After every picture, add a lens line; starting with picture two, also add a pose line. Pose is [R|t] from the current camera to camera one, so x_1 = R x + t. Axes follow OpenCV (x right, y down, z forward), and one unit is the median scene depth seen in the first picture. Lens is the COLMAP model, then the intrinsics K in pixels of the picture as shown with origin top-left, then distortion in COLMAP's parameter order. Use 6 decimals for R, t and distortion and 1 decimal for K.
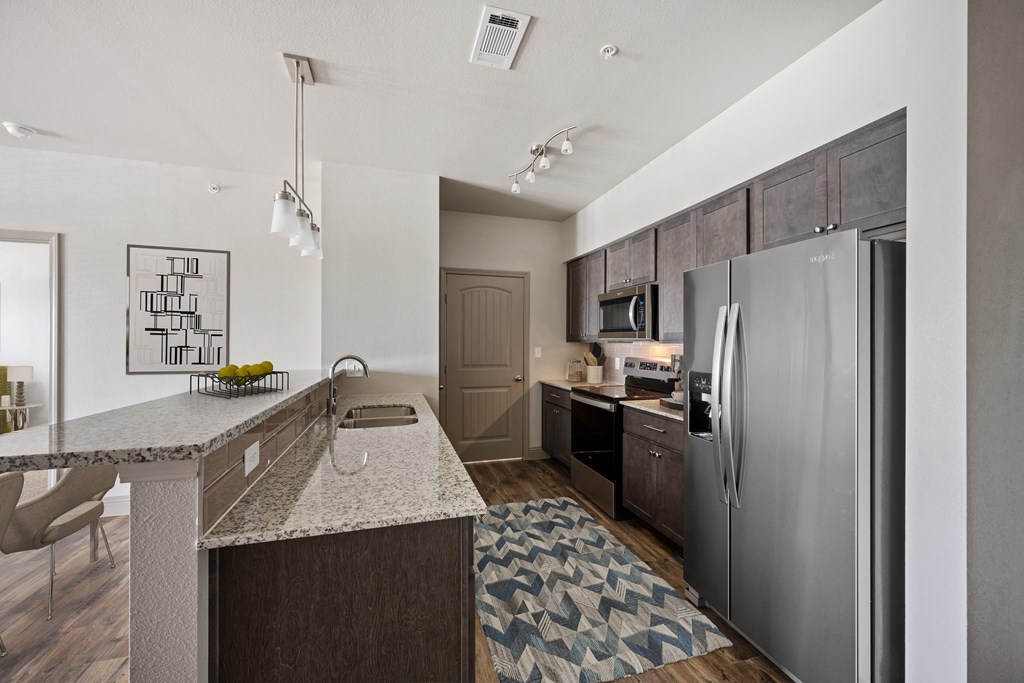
lens RADIAL K [[451.5, 0, 513.4], [0, 451.5, 334.7], [0, 0, 1]] dist [0.001173, 0.000148]
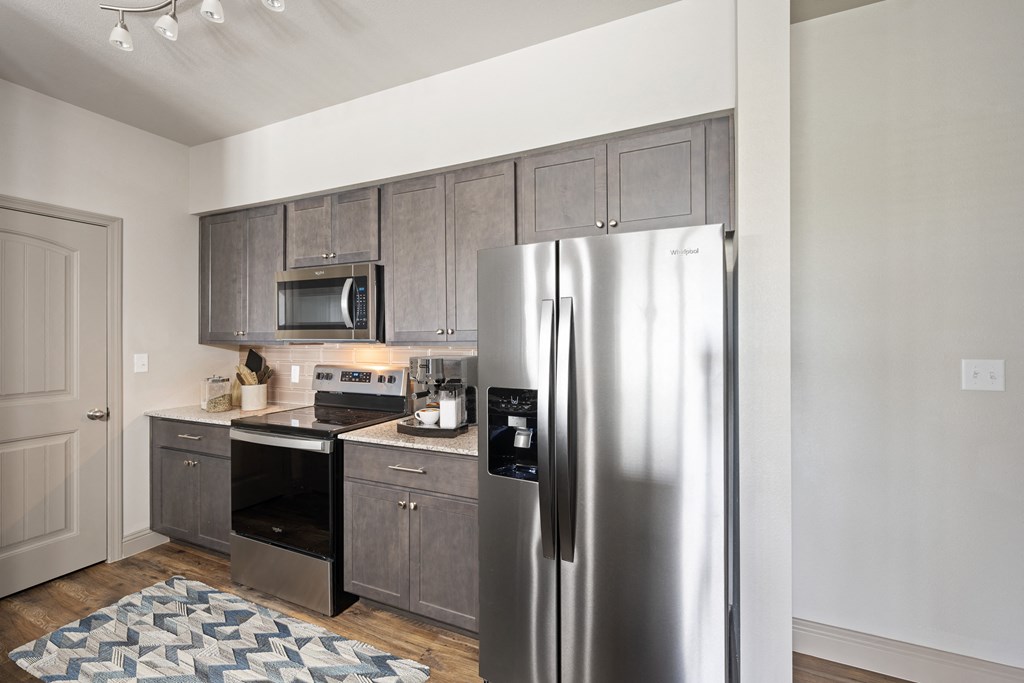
lens RADIAL K [[451.5, 0, 513.4], [0, 451.5, 334.7], [0, 0, 1]] dist [0.001173, 0.000148]
pose [[0.645126, -0.000162, 0.764076, -0.101436], [-0.010223, 0.999909, 0.008844, -0.007854], [-0.764008, -0.013516, 0.645065, 0.363860]]
